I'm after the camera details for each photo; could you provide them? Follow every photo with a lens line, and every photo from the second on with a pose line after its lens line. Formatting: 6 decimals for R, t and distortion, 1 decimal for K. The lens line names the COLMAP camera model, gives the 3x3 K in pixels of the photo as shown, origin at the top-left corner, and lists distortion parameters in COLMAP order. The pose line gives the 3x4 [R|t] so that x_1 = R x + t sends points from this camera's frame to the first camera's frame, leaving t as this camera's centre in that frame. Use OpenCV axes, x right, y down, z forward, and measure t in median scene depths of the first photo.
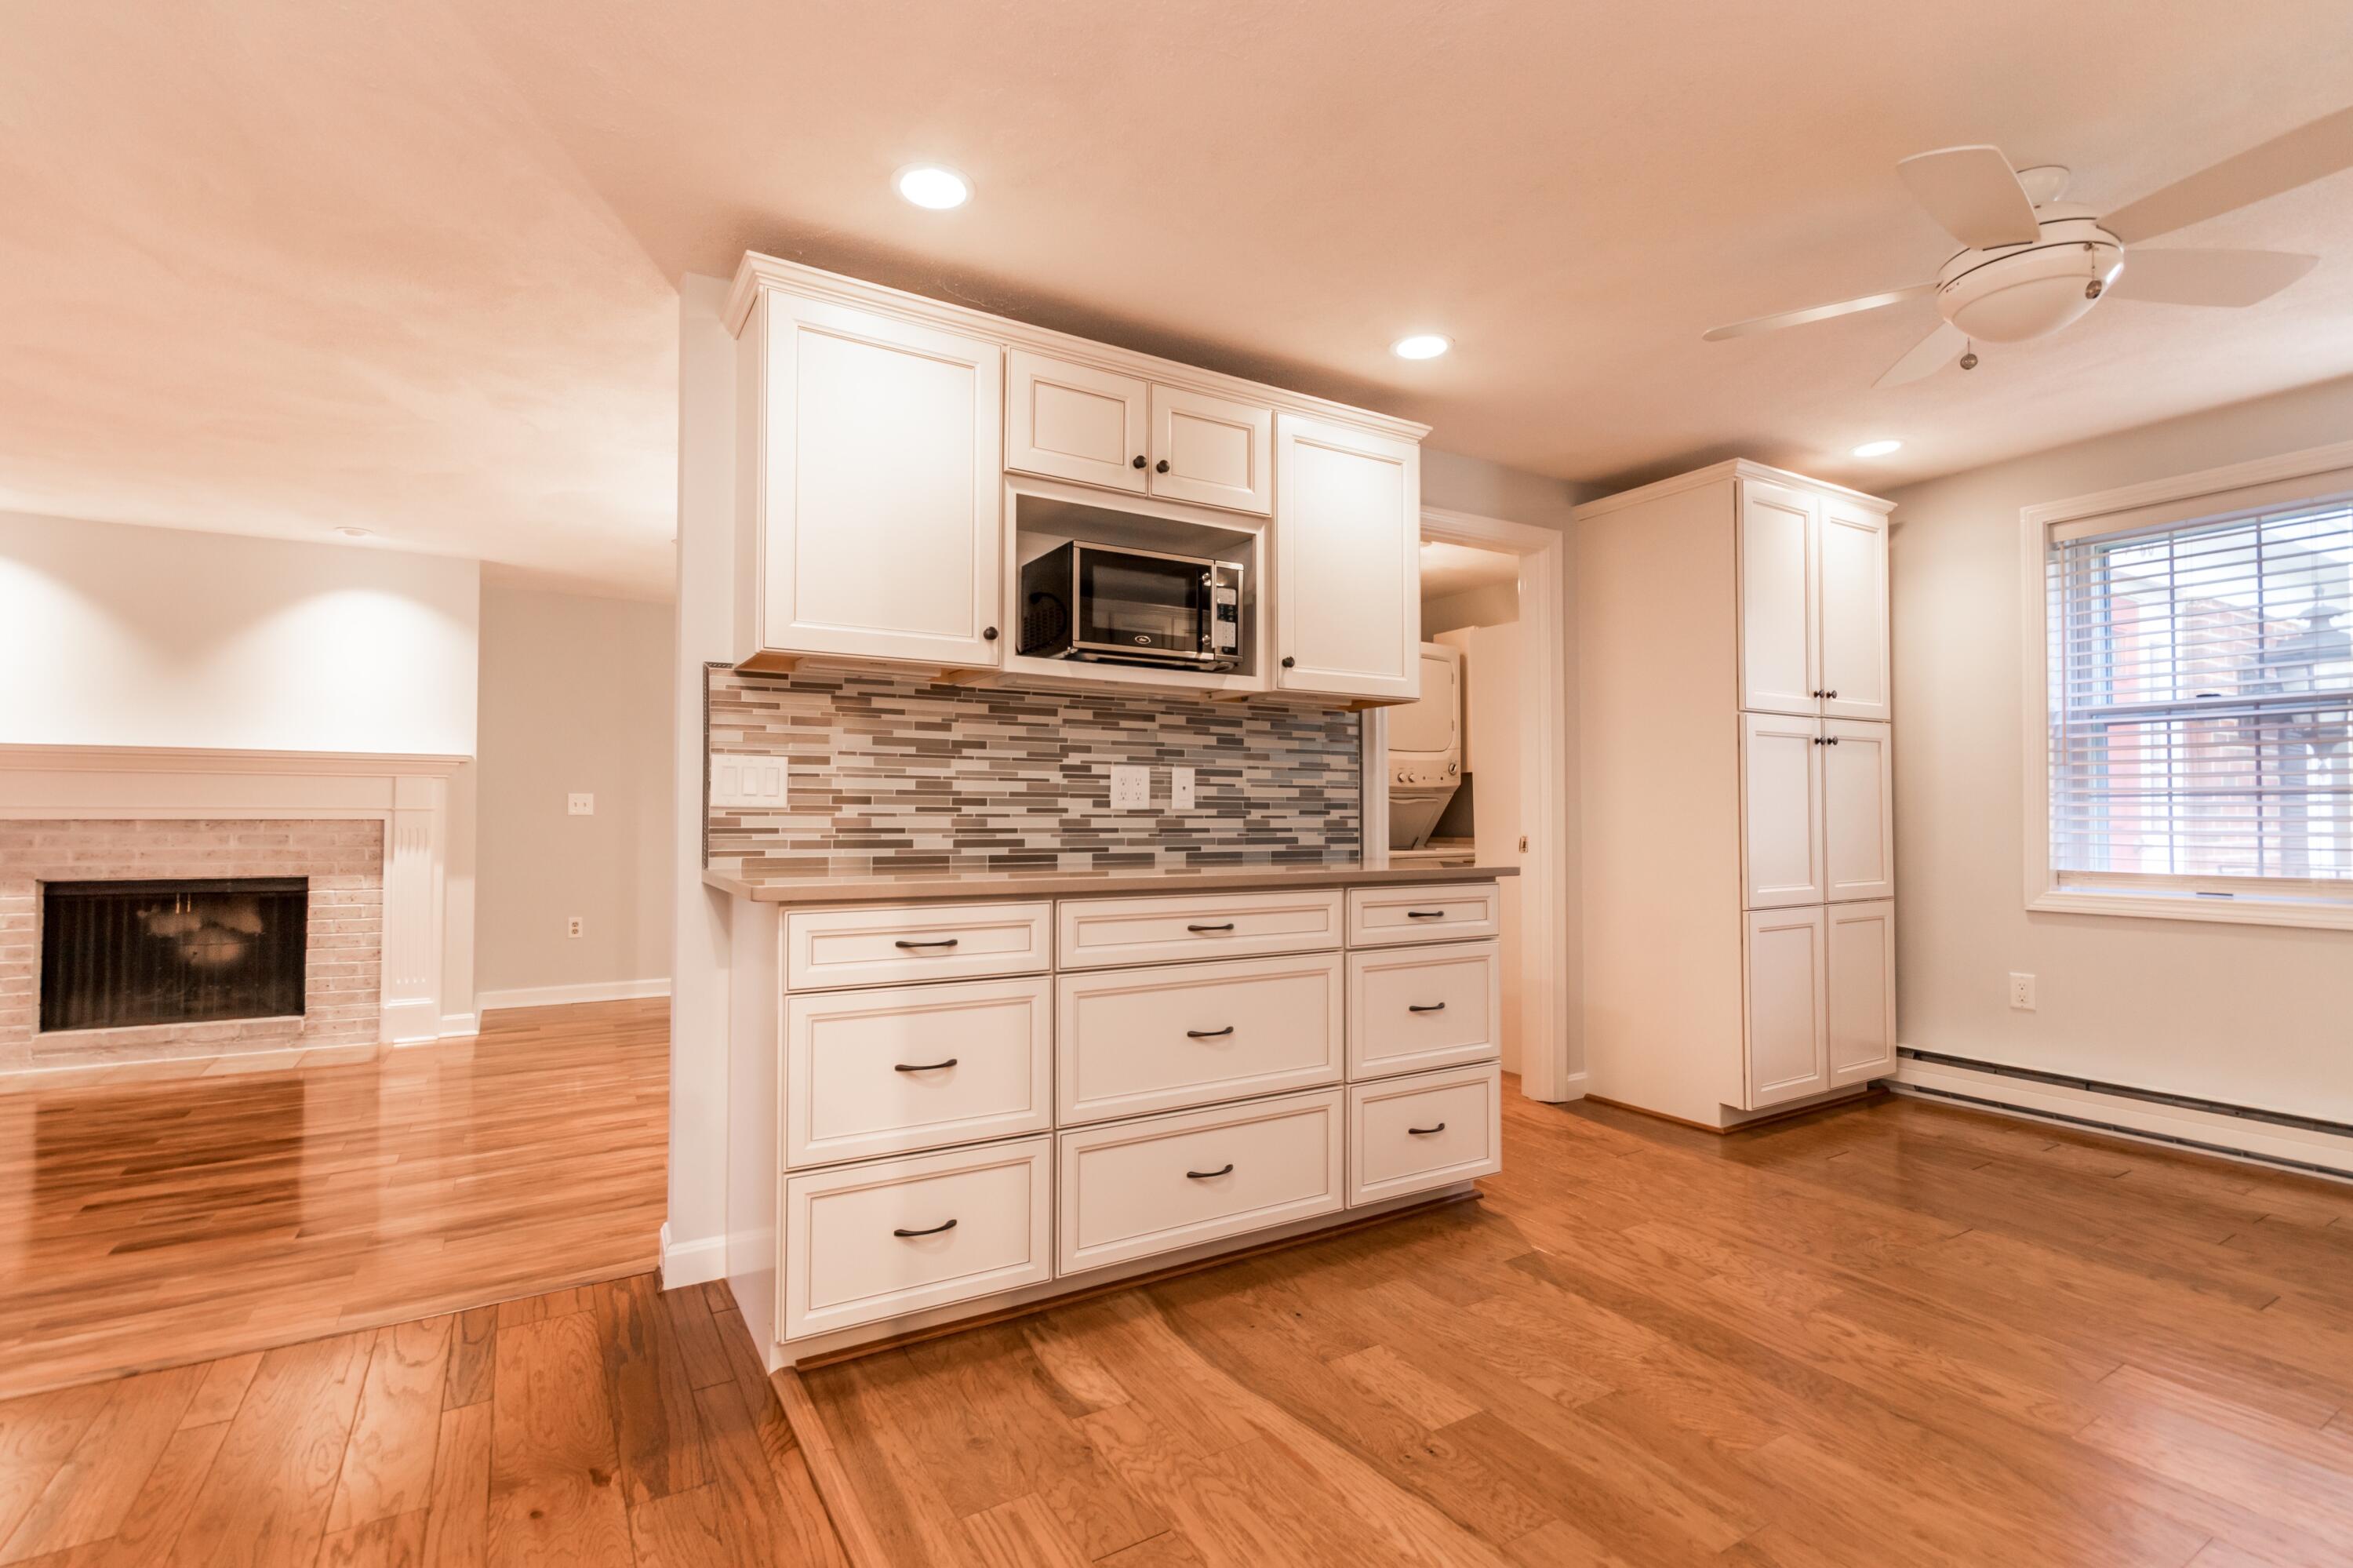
lens RADIAL K [[1082.1, 0, 1174.5], [0, 1082.1, 792.5], [0, 0, 1]] dist [0.003302, 0.000206]
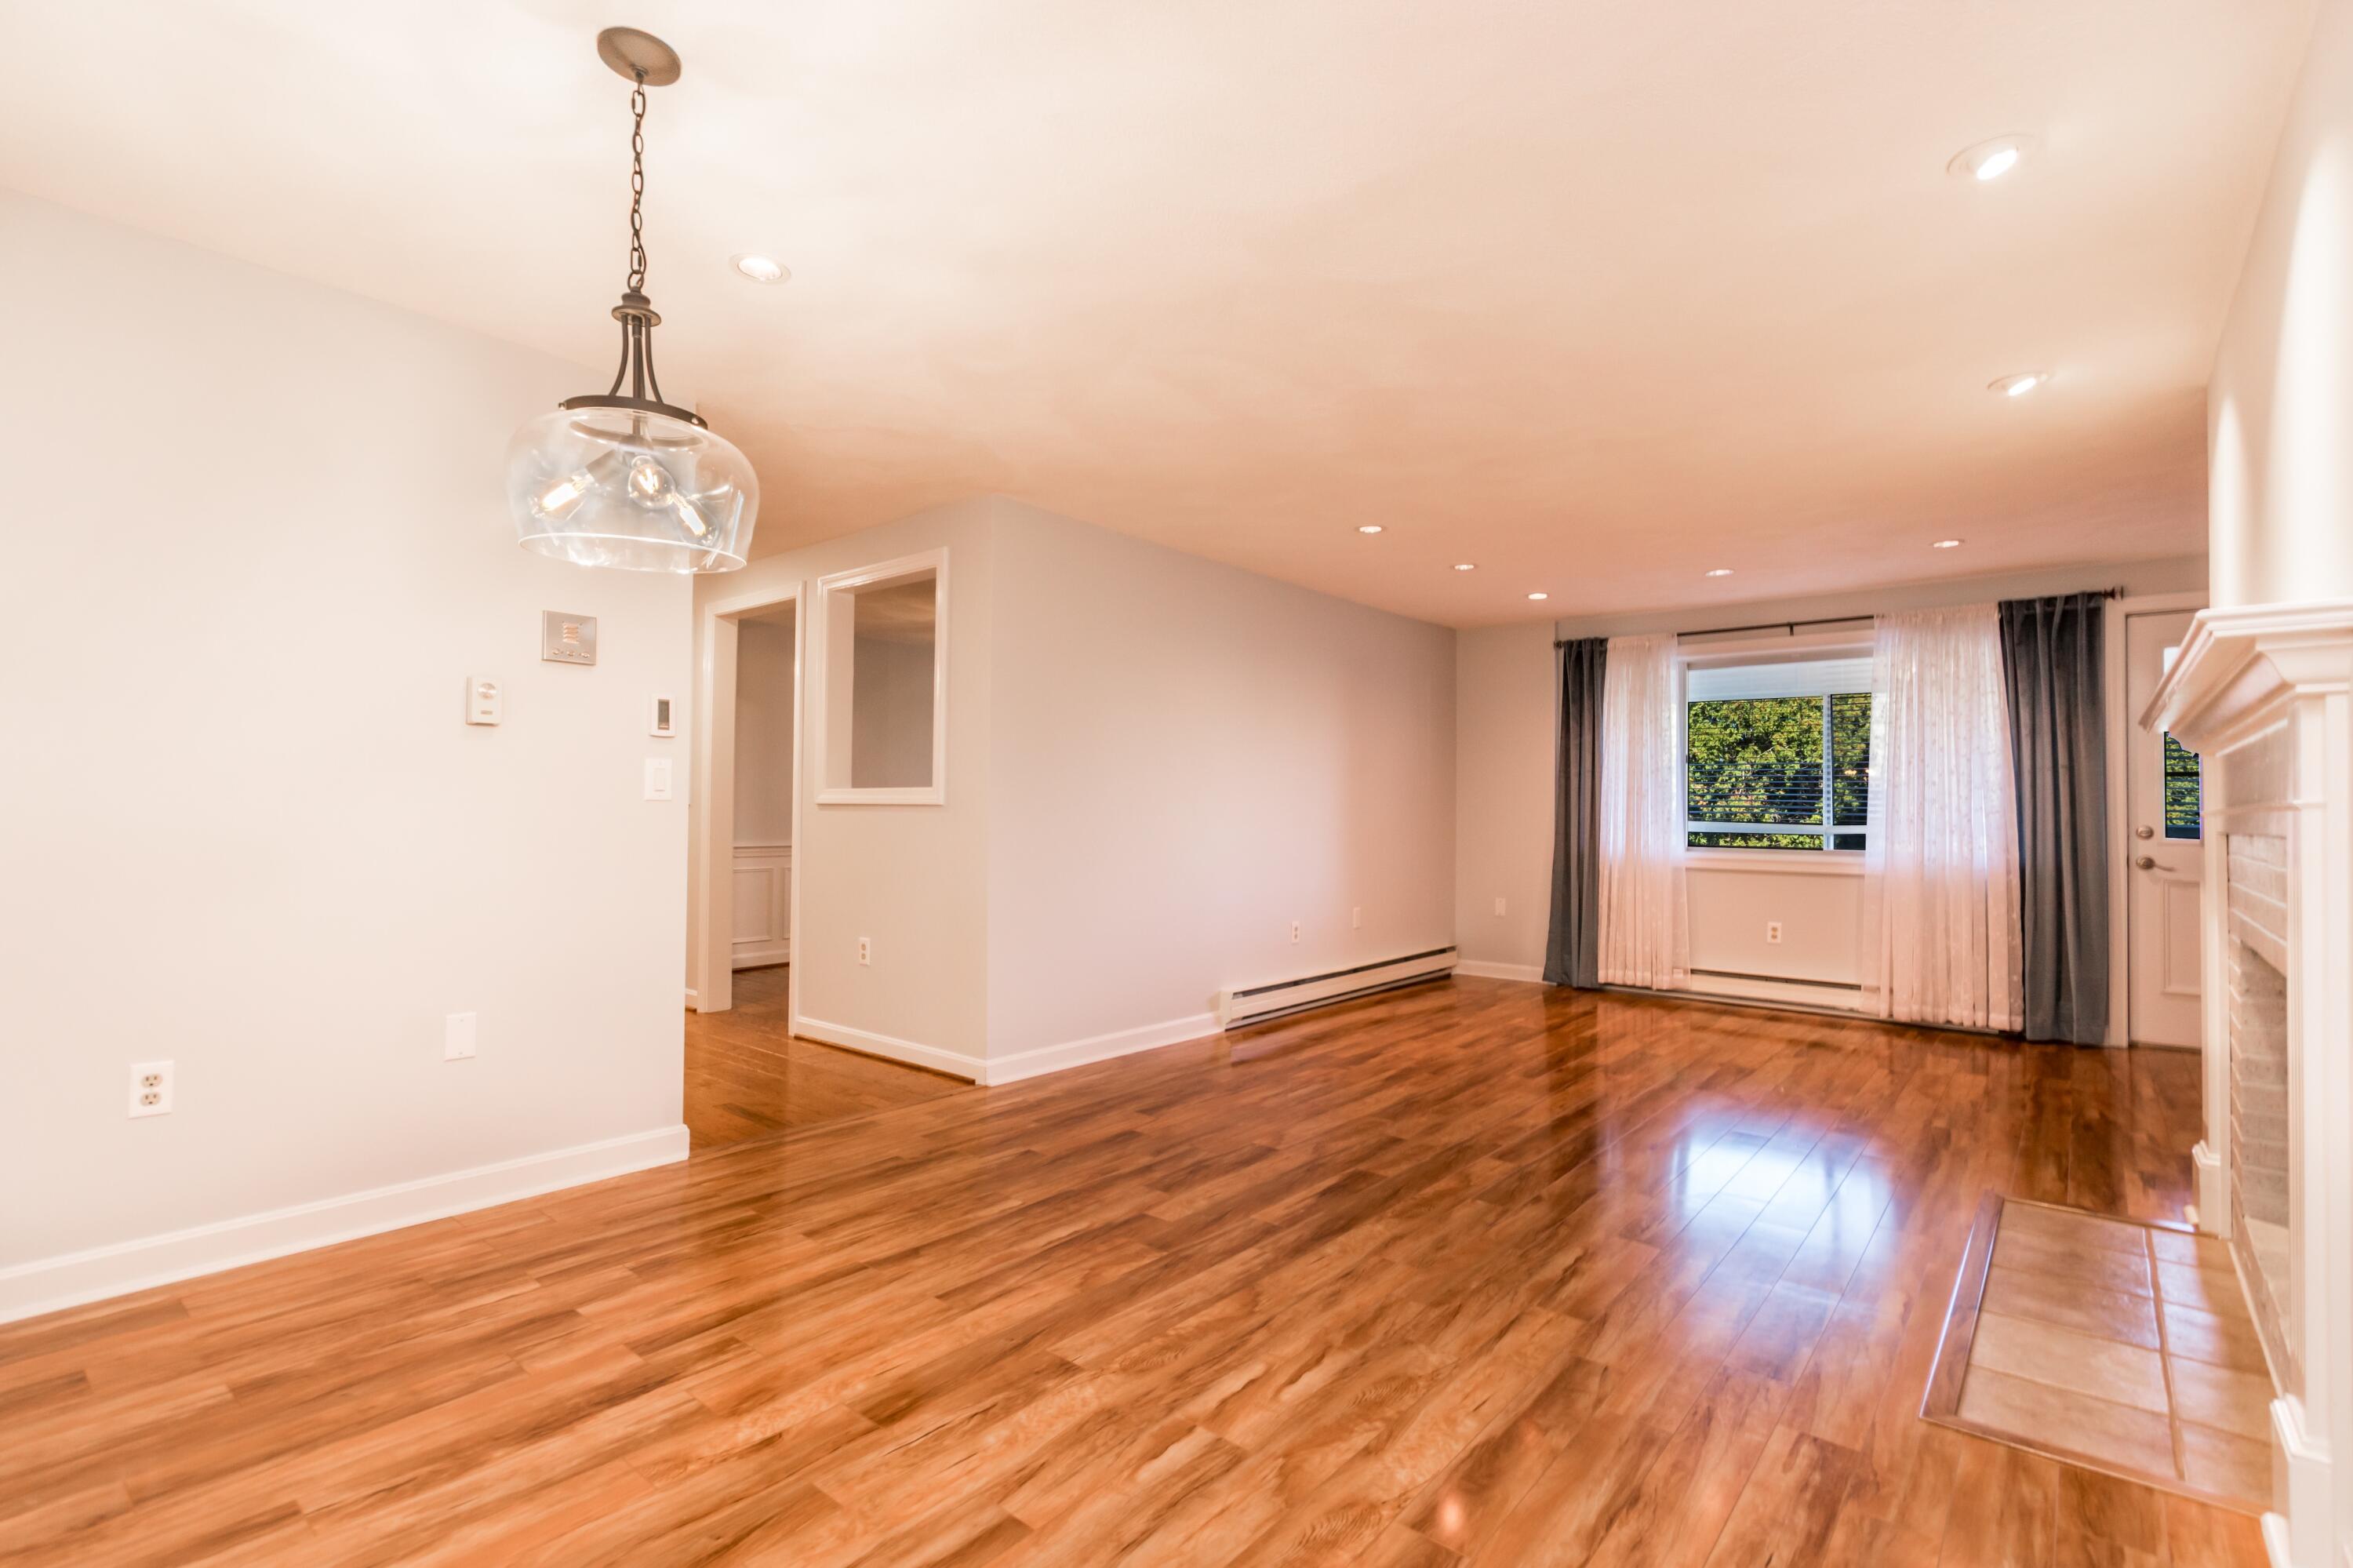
lens RADIAL K [[1082.1, 0, 1174.5], [0, 1082.1, 792.5], [0, 0, 1]] dist [0.003302, 0.000206]
pose [[-0.944854, -0.019074, -0.326937, -0.331455], [-0.006592, 0.999208, -0.039246, 0.028038], [0.327427, -0.034927, -0.944231, 1.353163]]
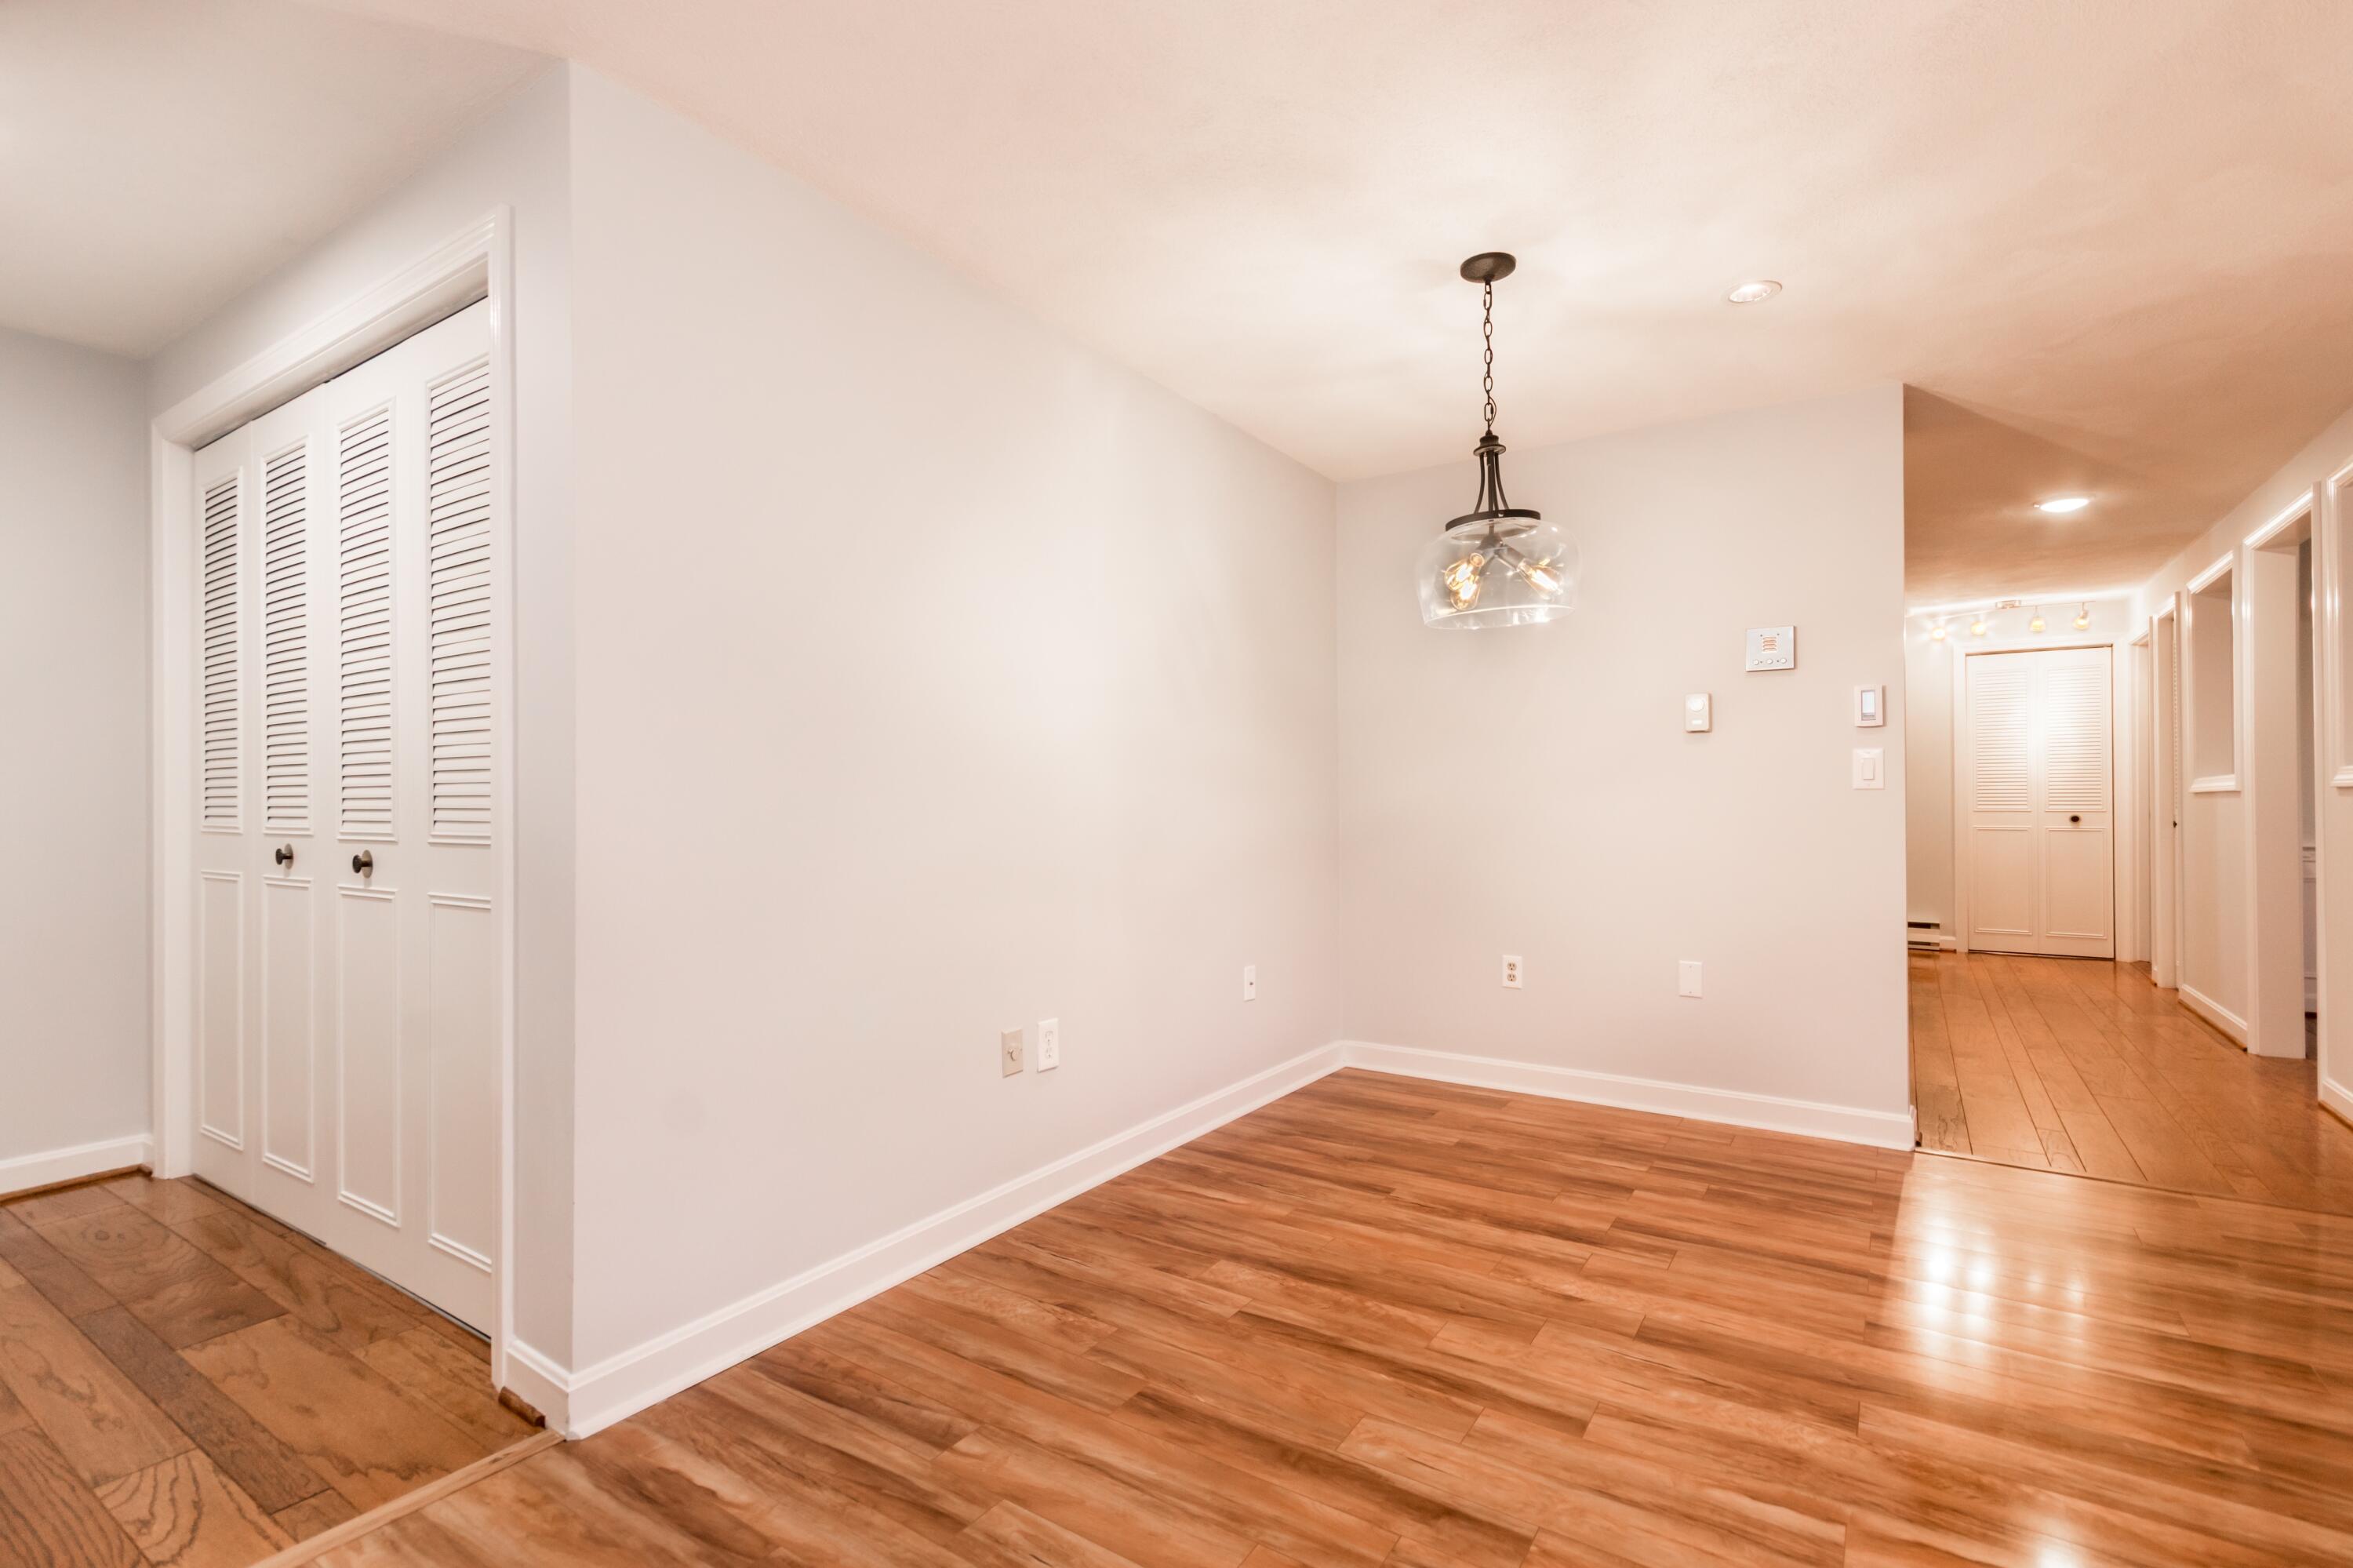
lens RADIAL K [[1082.1, 0, 1174.5], [0, 1082.1, 792.5], [0, 0, 1]] dist [0.003302, 0.000206]
pose [[-0.421382, 0.006533, 0.906860, -0.705593], [-0.016143, 0.999762, -0.014703, 0.028167], [-0.906739, -0.020835, -0.421176, 1.301584]]
